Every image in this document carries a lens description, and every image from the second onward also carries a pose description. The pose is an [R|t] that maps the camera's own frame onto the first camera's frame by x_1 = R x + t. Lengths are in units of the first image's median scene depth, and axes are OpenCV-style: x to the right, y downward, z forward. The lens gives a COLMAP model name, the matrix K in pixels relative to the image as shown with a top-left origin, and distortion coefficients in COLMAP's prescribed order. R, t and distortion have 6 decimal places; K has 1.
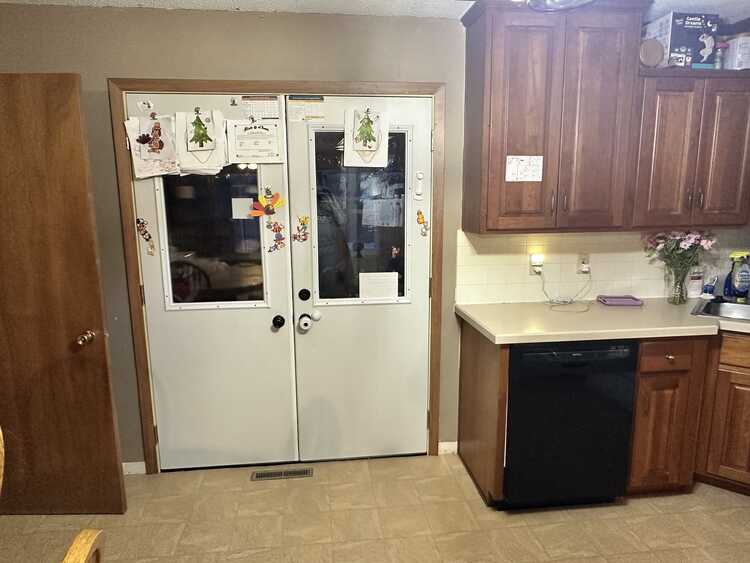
lens RADIAL K [[514.7, 0, 375.0], [0, 514.7, 281.5], [0, 0, 1]] dist [0.018582, -0.004056]
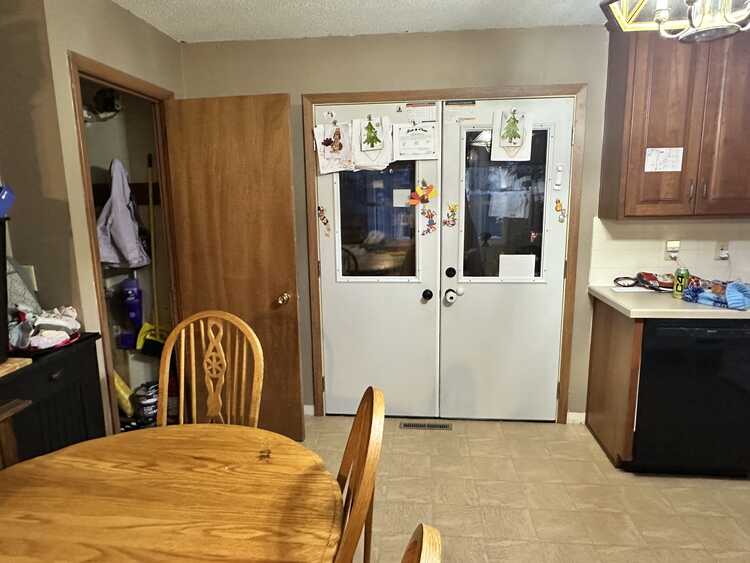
lens RADIAL K [[514.7, 0, 375.0], [0, 514.7, 281.5], [0, 0, 1]] dist [0.018582, -0.004056]
pose [[0.977489, 0.031340, -0.208646, -0.063630], [-0.029409, 0.999491, 0.012351, 0.038449], [0.208927, -0.005937, 0.977913, -0.178852]]
